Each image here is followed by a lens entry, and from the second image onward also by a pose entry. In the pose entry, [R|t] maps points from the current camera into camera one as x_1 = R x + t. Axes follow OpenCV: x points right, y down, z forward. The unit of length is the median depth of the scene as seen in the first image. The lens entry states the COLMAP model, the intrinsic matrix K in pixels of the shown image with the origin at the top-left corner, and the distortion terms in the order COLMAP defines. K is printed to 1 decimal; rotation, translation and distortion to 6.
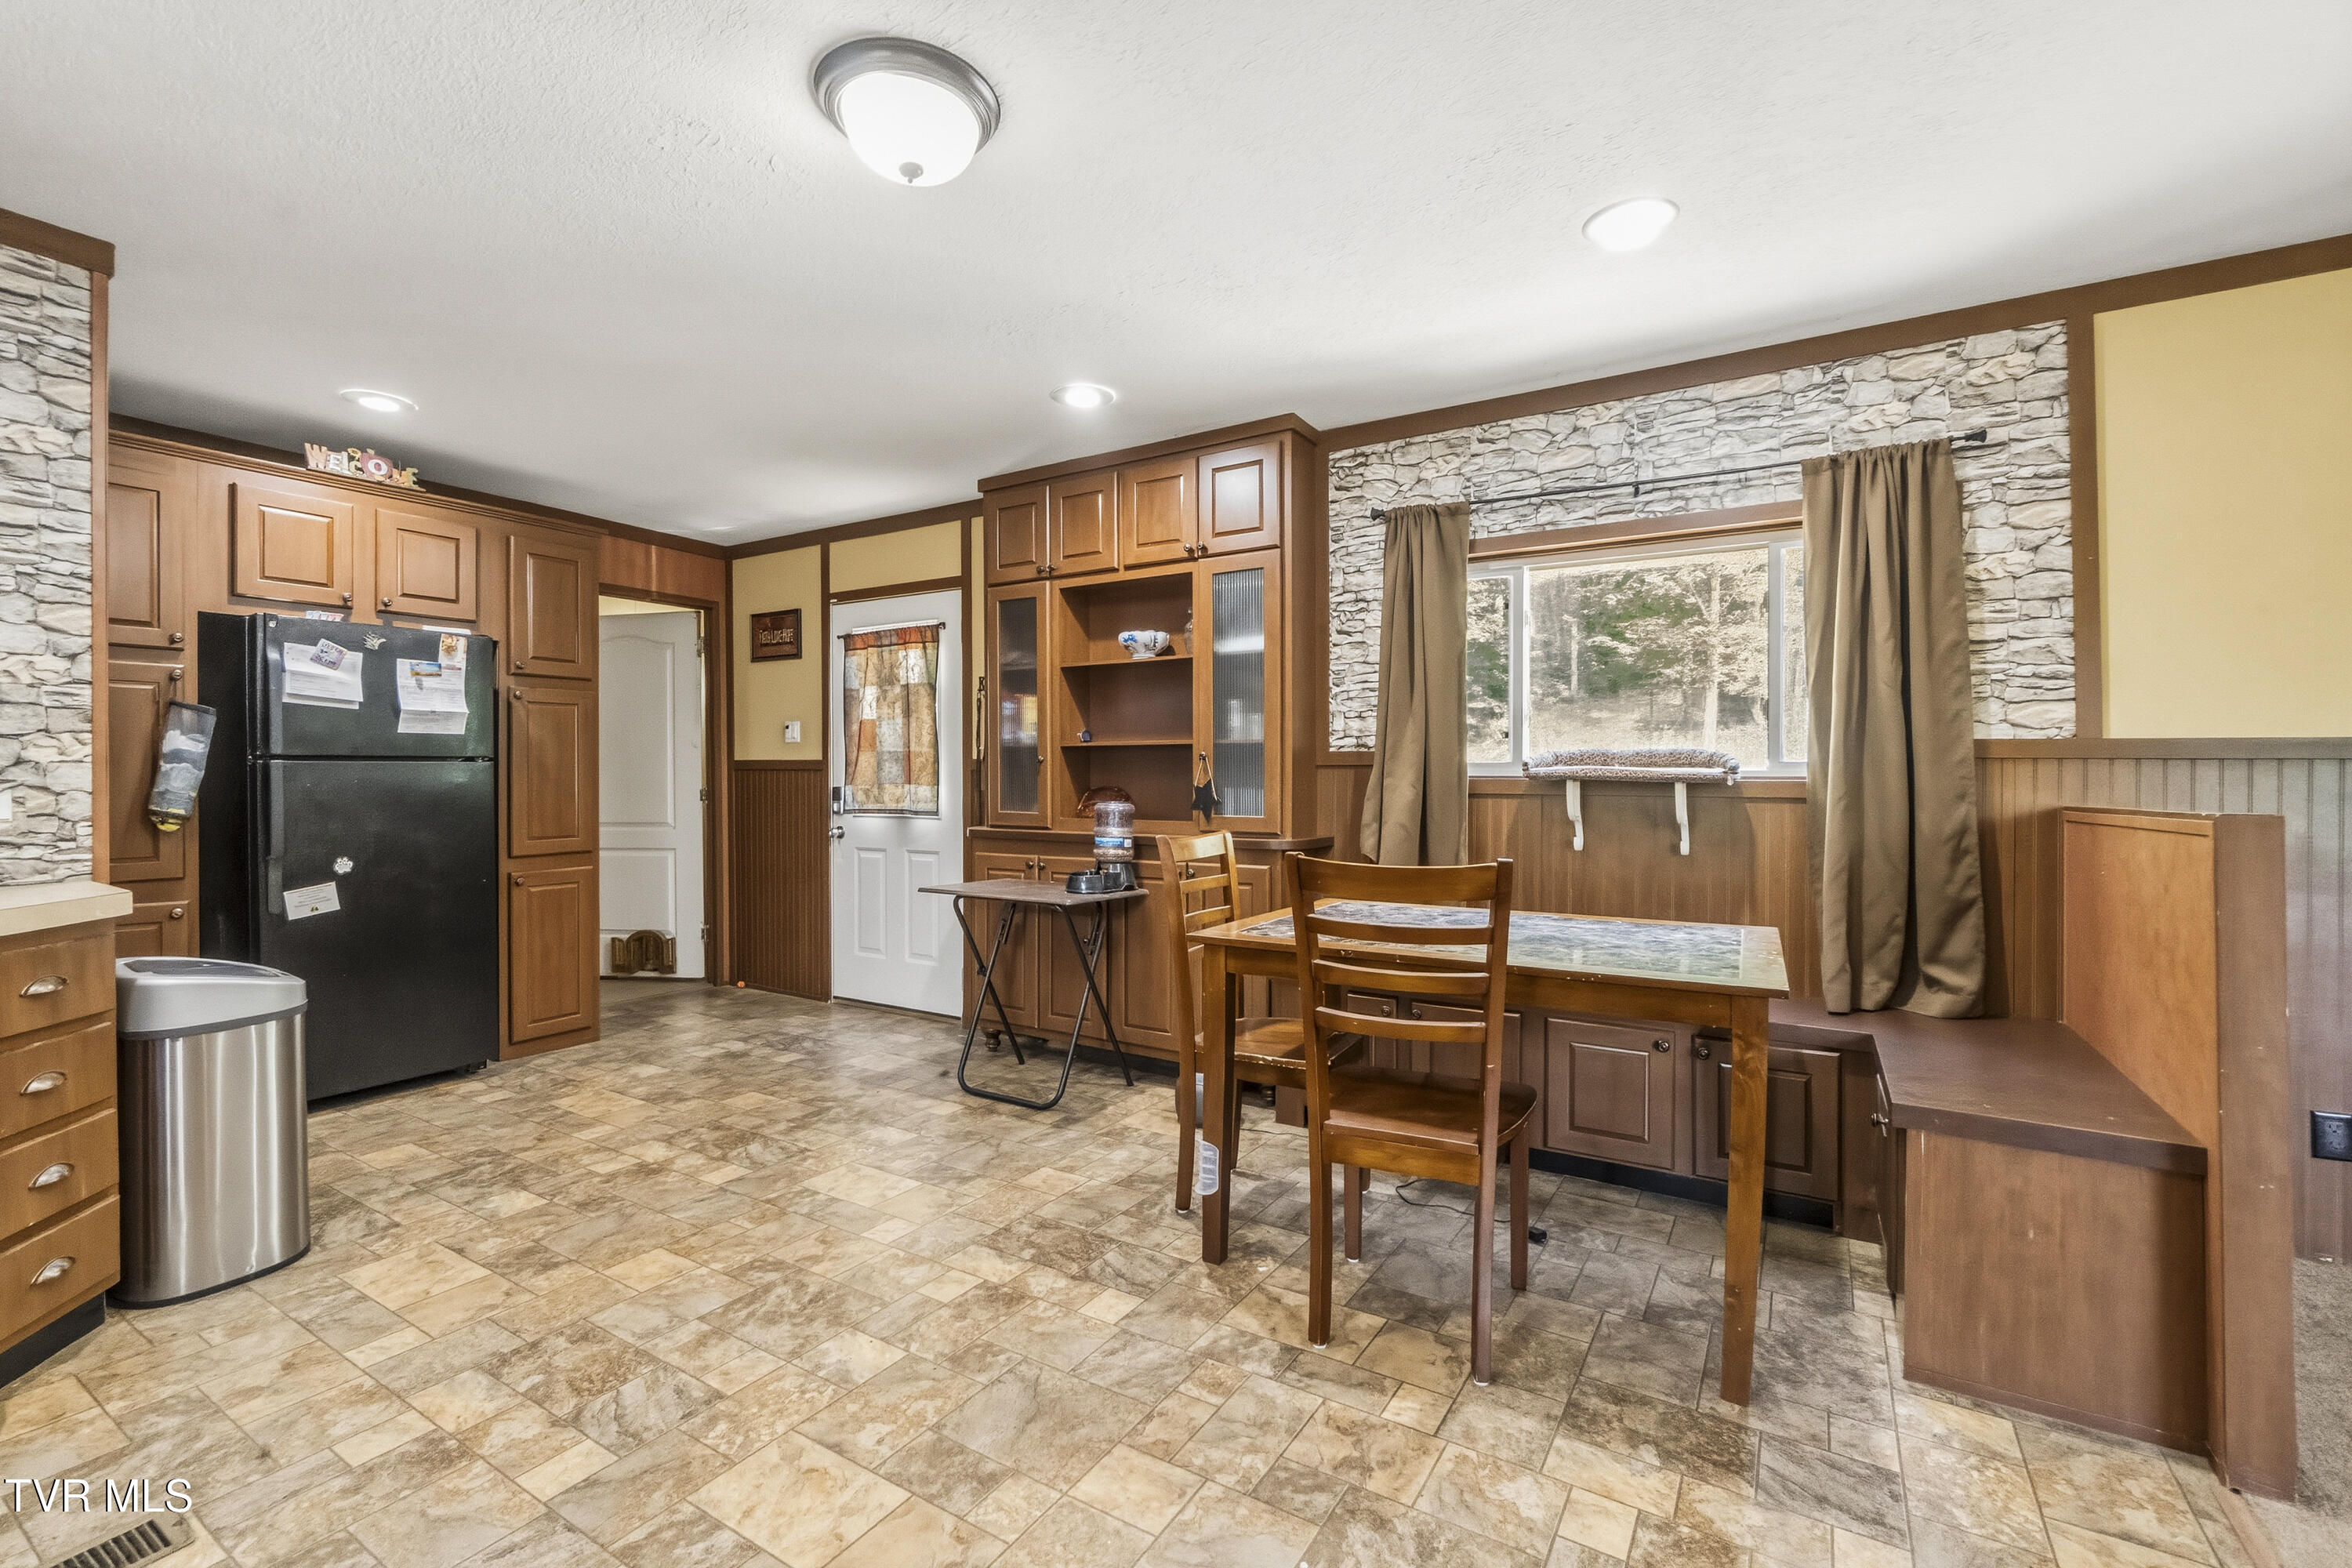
lens RADIAL K [[1019.9, 0, 1173.7], [0, 1019.9, 778.6], [0, 0, 1]] dist [-0.008618, 0.004330]
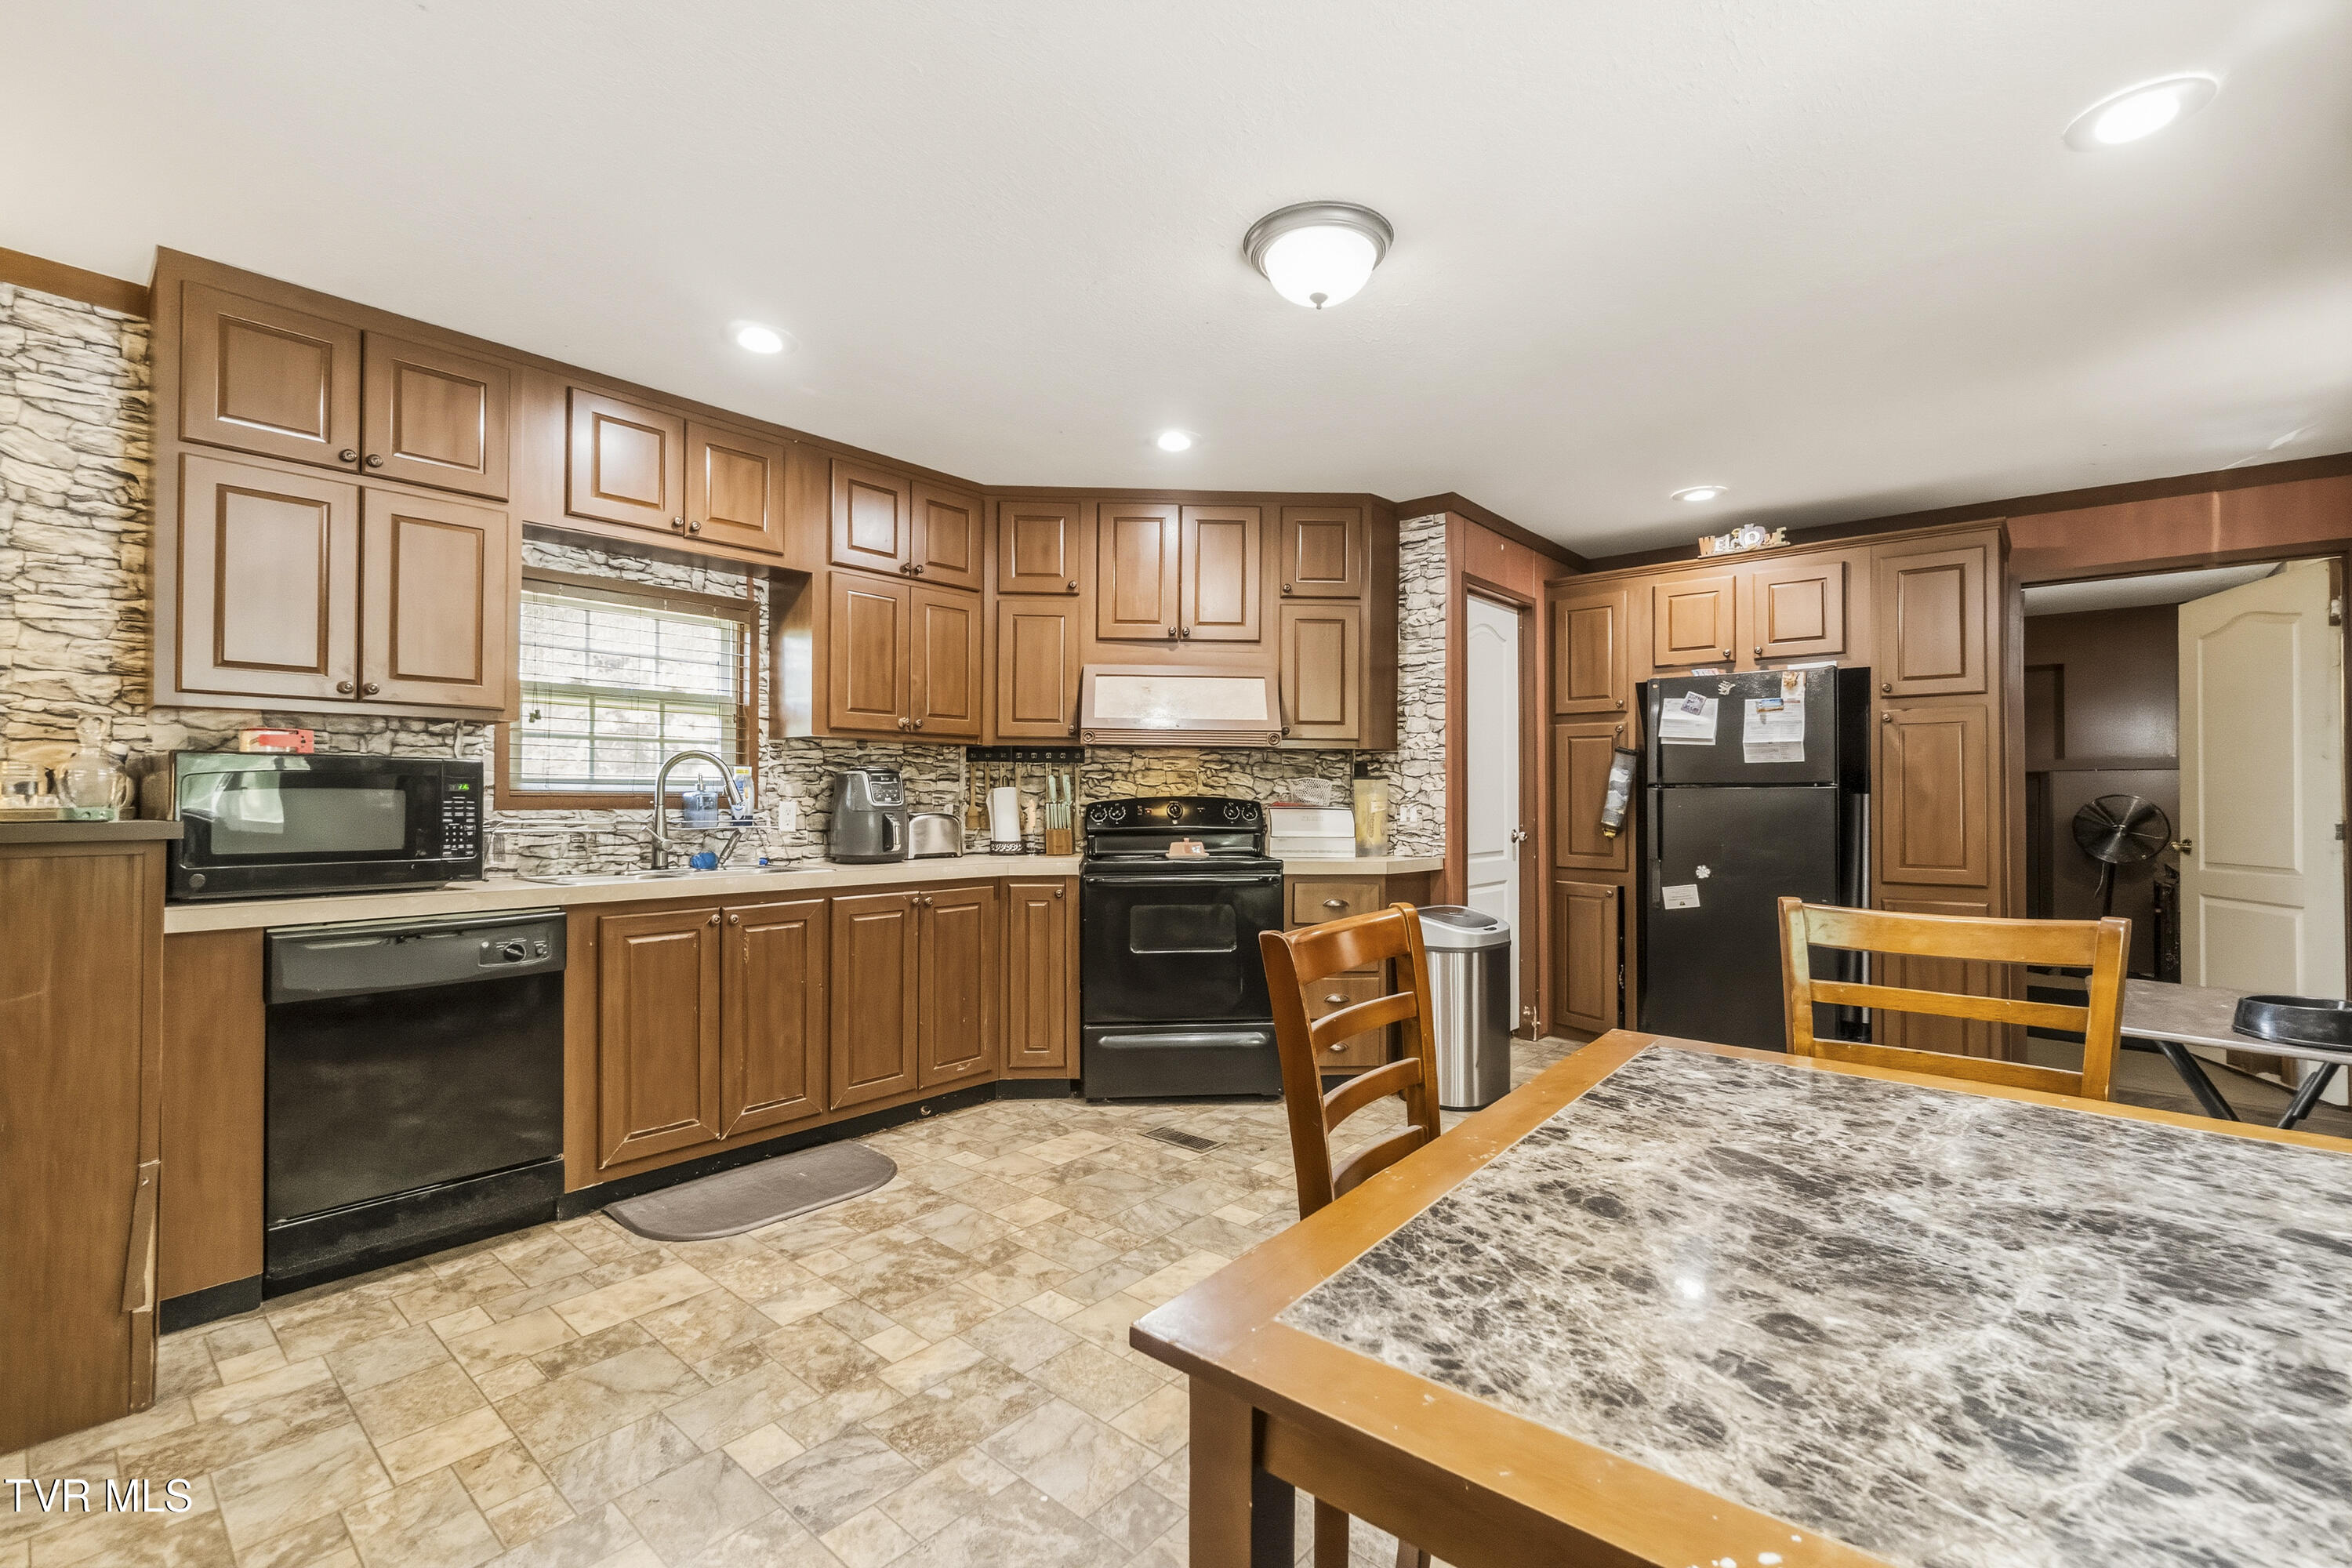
lens RADIAL K [[1019.9, 0, 1158.5], [0, 1019.9, 779.0], [0, 0, 1]] dist [-0.008618, 0.004330]
pose [[-0.169646, -0.017659, -0.985347, 0.570266], [-0.007035, 0.999836, -0.016707, -0.002593], [0.985480, 0.004097, -0.169743, 0.608288]]
